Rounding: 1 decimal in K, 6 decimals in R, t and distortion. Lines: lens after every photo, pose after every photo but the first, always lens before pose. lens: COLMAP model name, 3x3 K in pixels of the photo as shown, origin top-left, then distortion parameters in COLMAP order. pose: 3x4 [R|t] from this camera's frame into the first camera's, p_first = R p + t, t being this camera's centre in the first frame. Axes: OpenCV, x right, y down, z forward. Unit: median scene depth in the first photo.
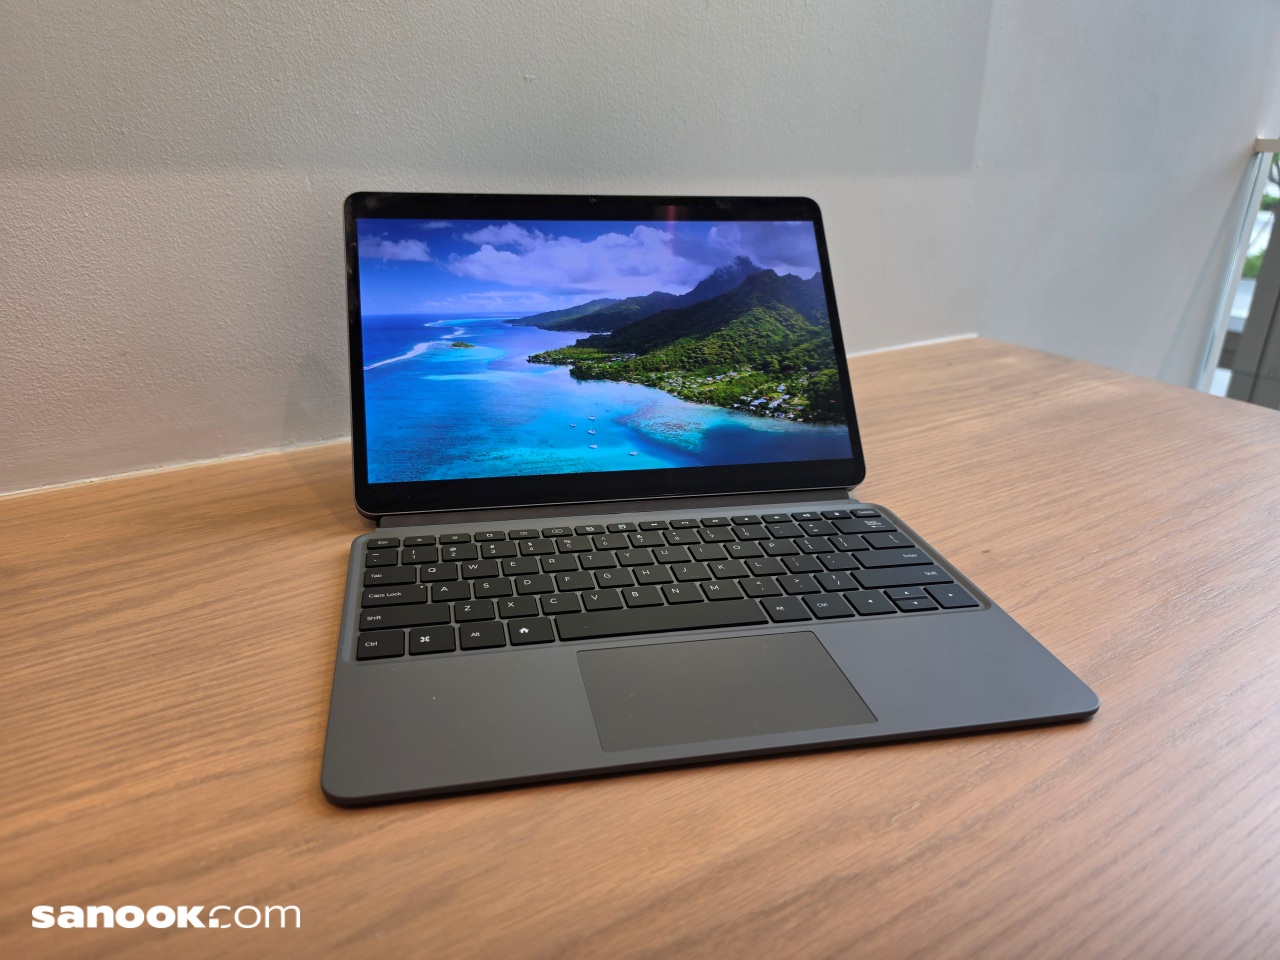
lens RADIAL K [[909.8, 0, 629.1], [0, 909.8, 487.4], [0, 0, 1]] dist [-0.020168, -0.001685]
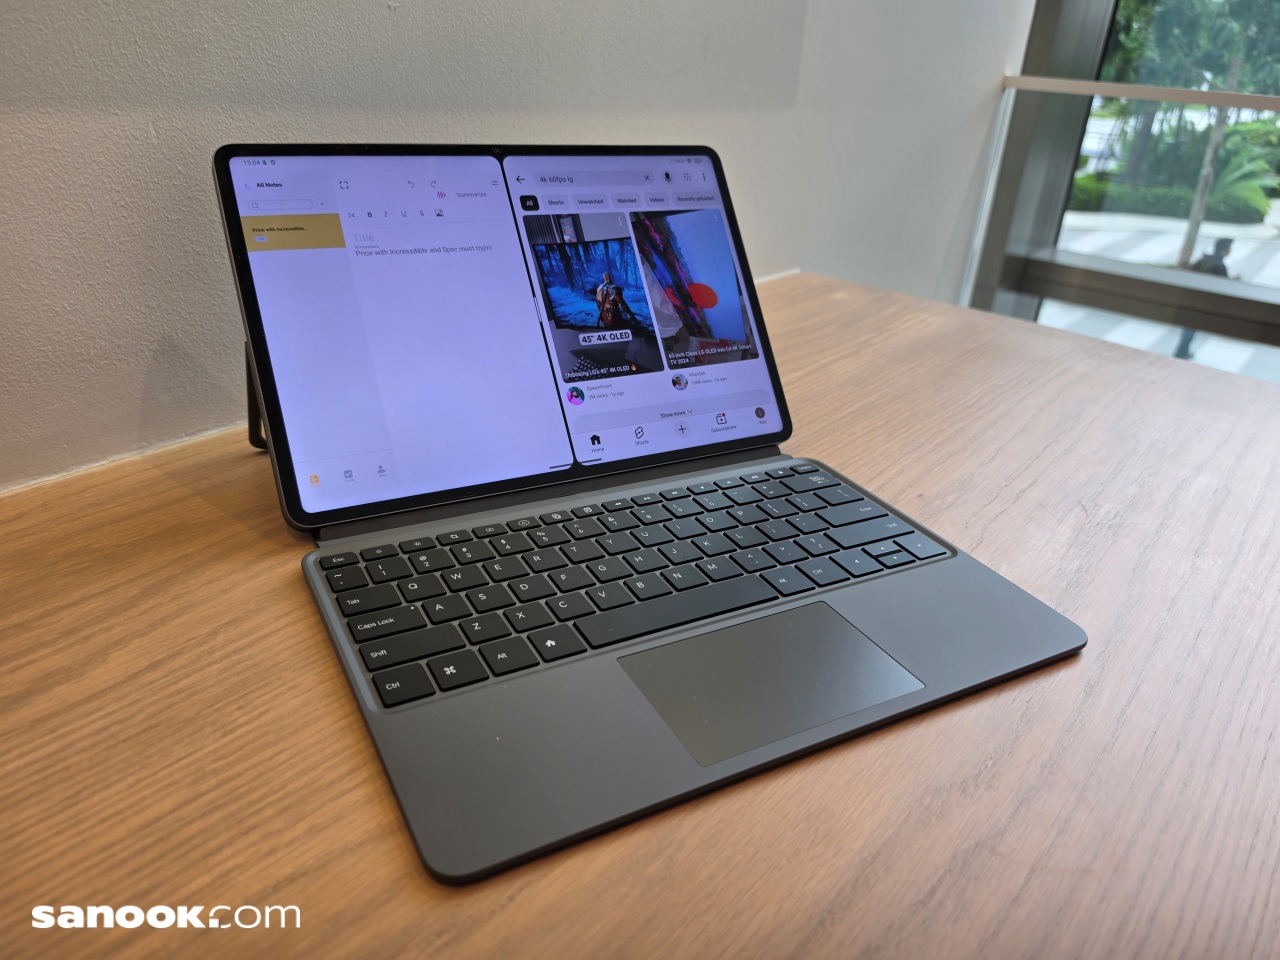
lens RADIAL K [[909.8, 0, 628.1], [0, 909.8, 491.9], [0, 0, 1]] dist [-0.020168, -0.001685]
pose [[0.958200, -0.101785, 0.267381, -0.256202], [0.078241, 0.992174, 0.097306, -0.075844], [-0.275193, -0.072319, 0.958665, 0.091901]]
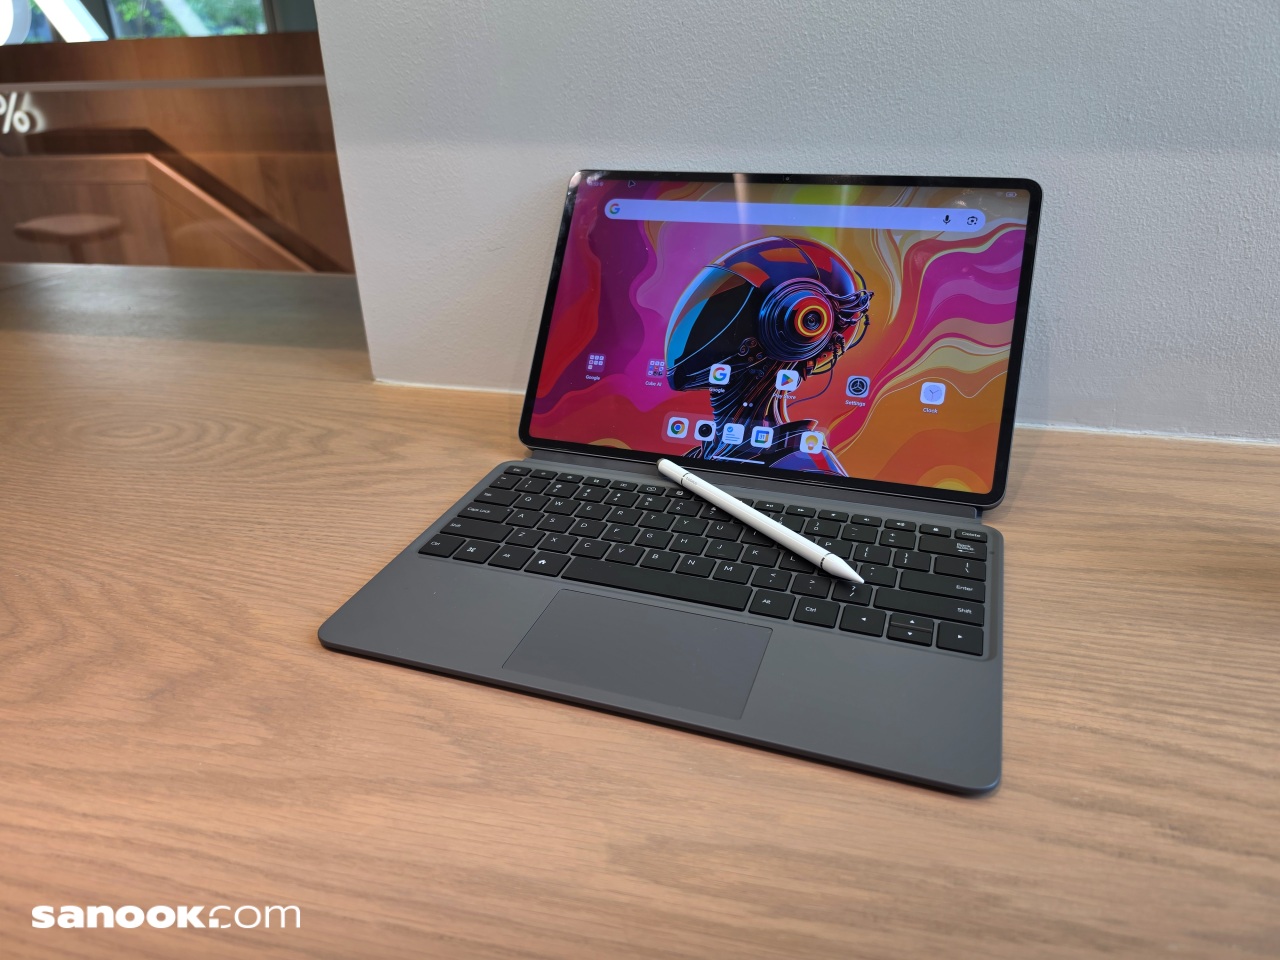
lens RADIAL K [[909.8, 0, 630.3], [0, 909.8, 483.8], [0, 0, 1]] dist [-0.020168, -0.001685]
pose [[0.665408, 0.291385, -0.687261, -0.113697], [-0.242425, 0.955118, 0.170235, -0.023292], [0.706019, 0.053333, 0.706182, -0.176842]]
